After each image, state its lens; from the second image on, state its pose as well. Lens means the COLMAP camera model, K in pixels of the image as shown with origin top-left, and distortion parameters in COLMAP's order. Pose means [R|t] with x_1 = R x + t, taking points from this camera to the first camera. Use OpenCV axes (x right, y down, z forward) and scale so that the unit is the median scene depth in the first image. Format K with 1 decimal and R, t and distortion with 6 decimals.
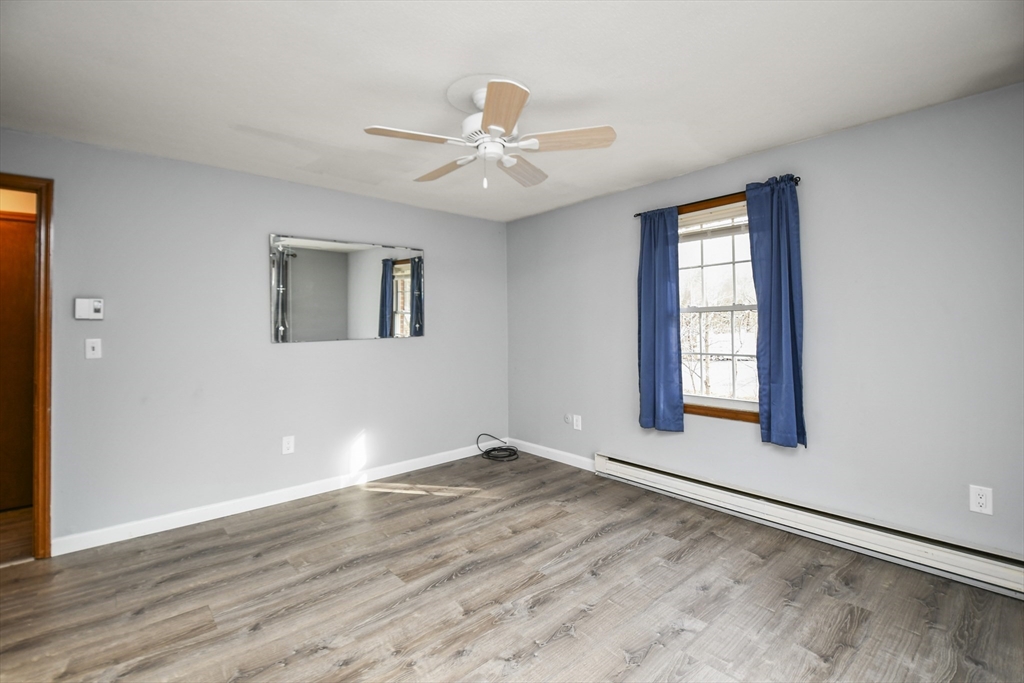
lens RADIAL K [[462.7, 0, 512.3], [0, 462.7, 326.1], [0, 0, 1]] dist [0.025491, -0.016401]
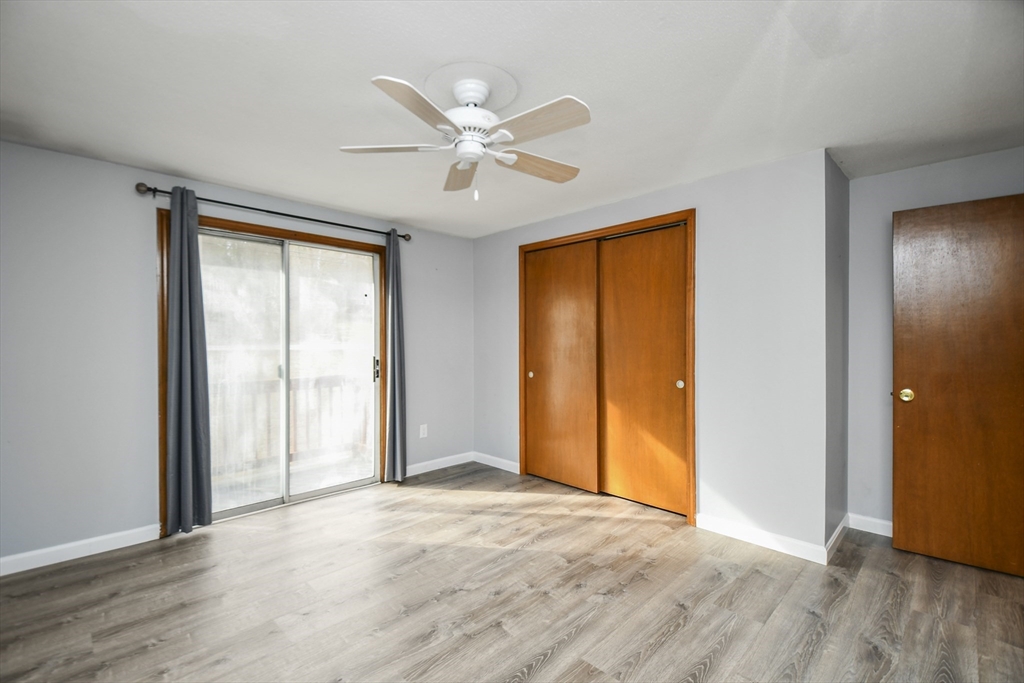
lens RADIAL K [[447.8, 0, 504.1], [0, 447.8, 349.9], [0, 0, 1]] dist [0.031758, -0.022216]
pose [[-0.998907, 0.011978, -0.045190, -0.058639], [0.010976, 0.999690, 0.022356, -0.004990], [0.045444, 0.021836, -0.998728, 1.594319]]
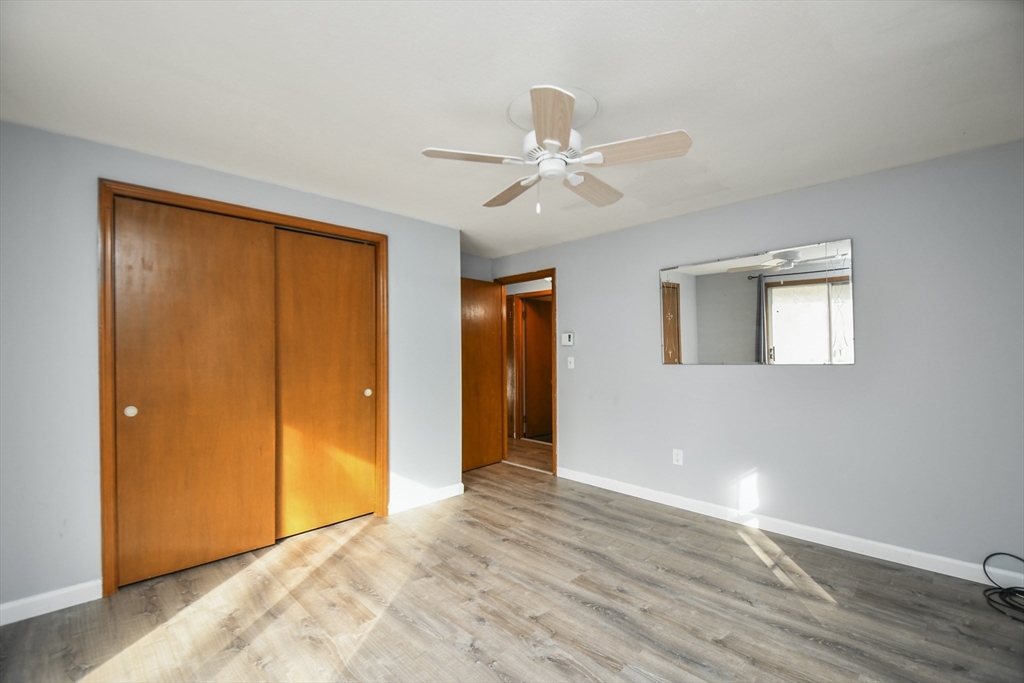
lens RADIAL K [[447.8, 0, 504.1], [0, 447.8, 349.9], [0, 0, 1]] dist [0.031758, -0.022216]
pose [[0.048272, 0.005260, -0.998820, 0.760252], [0.001975, 0.999984, 0.005362, -0.009788], [0.998832, -0.002232, 0.048260, 0.713222]]
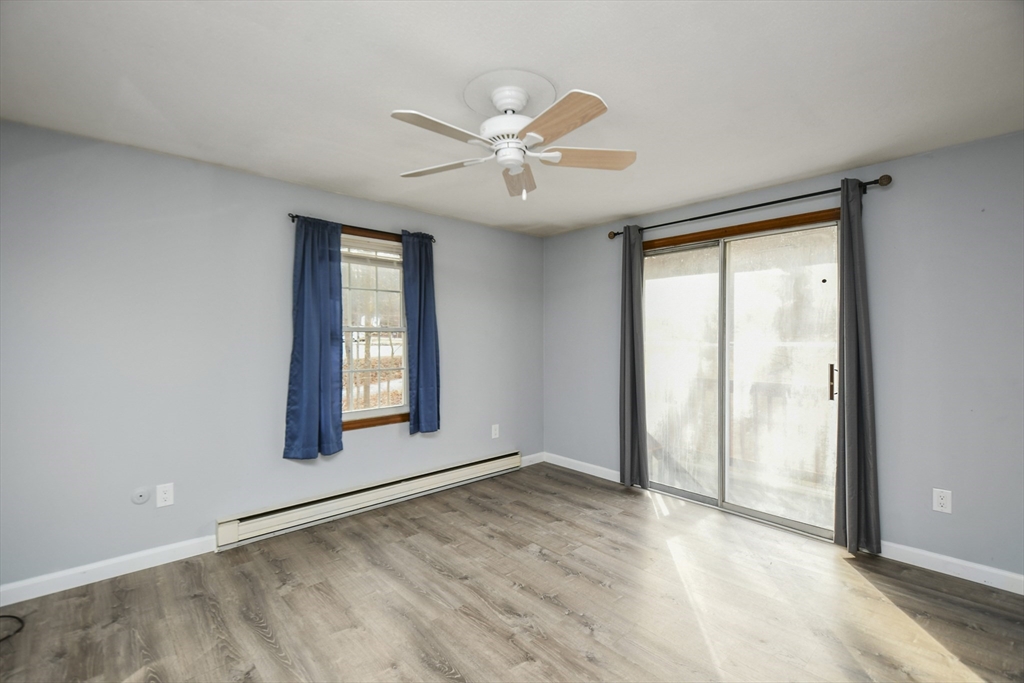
lens RADIAL K [[447.8, 0, 504.1], [0, 447.8, 349.9], [0, 0, 1]] dist [0.031758, -0.022216]
pose [[-0.009306, -0.018217, 0.999791, -0.792174], [0.000445, 0.999834, 0.018222, -0.010128], [-0.999957, 0.000615, -0.009297, 0.856398]]
